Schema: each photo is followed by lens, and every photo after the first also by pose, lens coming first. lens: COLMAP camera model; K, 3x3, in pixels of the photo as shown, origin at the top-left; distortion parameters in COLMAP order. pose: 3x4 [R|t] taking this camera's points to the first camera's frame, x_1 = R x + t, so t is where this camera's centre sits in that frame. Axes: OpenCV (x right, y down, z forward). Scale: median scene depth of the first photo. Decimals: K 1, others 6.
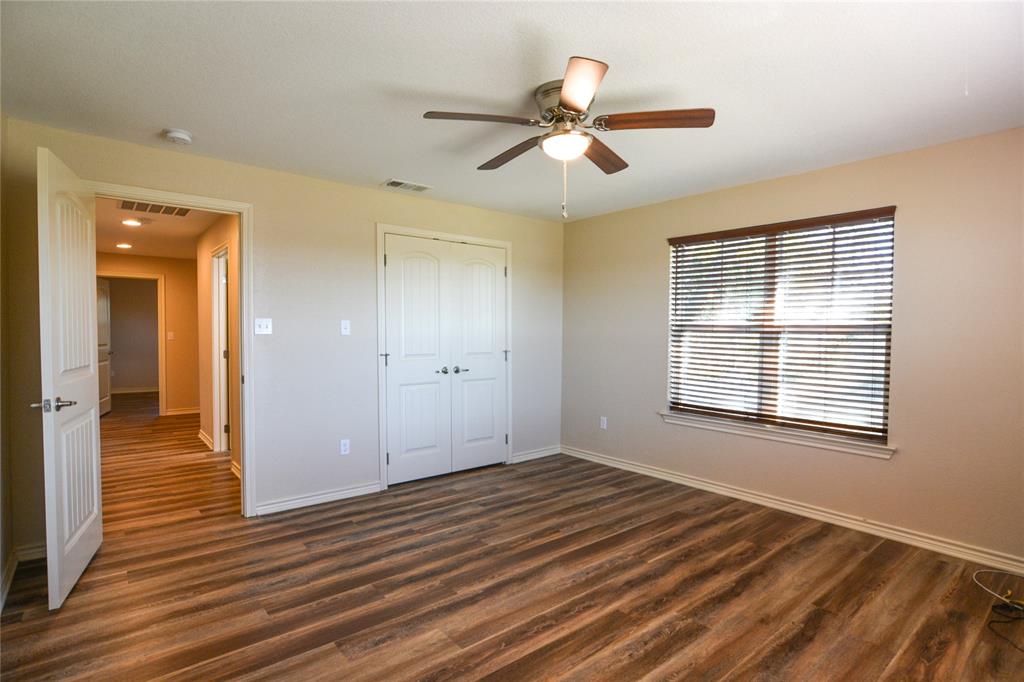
lens RADIAL K [[511.1, 0, 513.2], [0, 511.1, 348.5], [0, 0, 1]] dist [-0.033126, 0.012299]
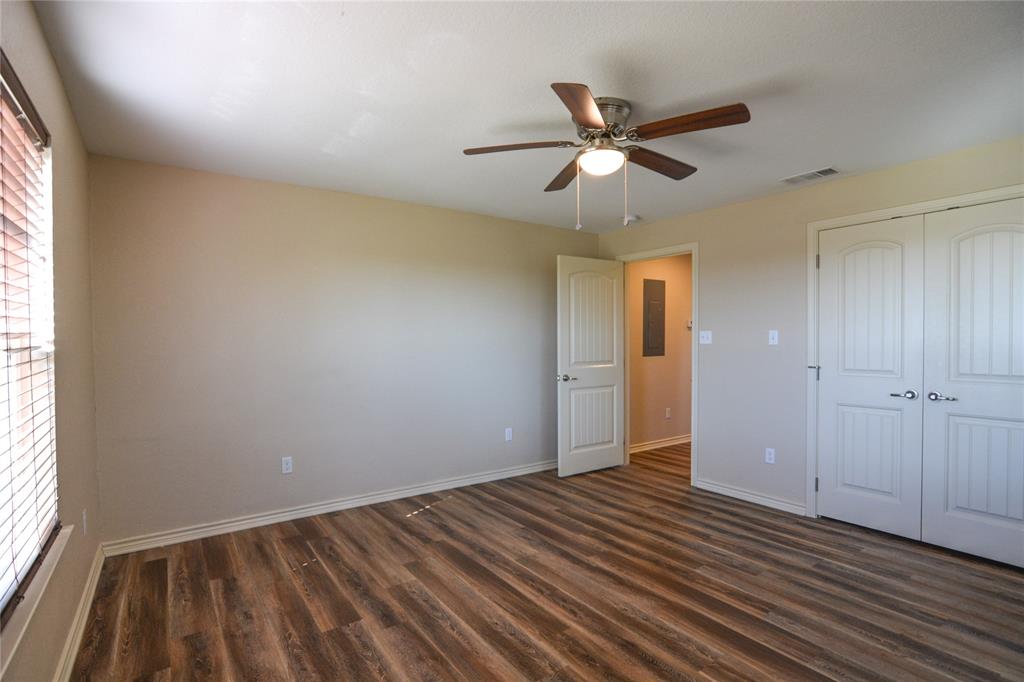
lens RADIAL K [[511.1, 0, 513.2], [0, 511.1, 348.5], [0, 0, 1]] dist [-0.033126, 0.012299]
pose [[-0.080789, 0.018223, -0.996565, 0.709682], [-0.022084, 0.999555, 0.020068, -0.028144], [0.996487, 0.023630, -0.080351, 0.569904]]
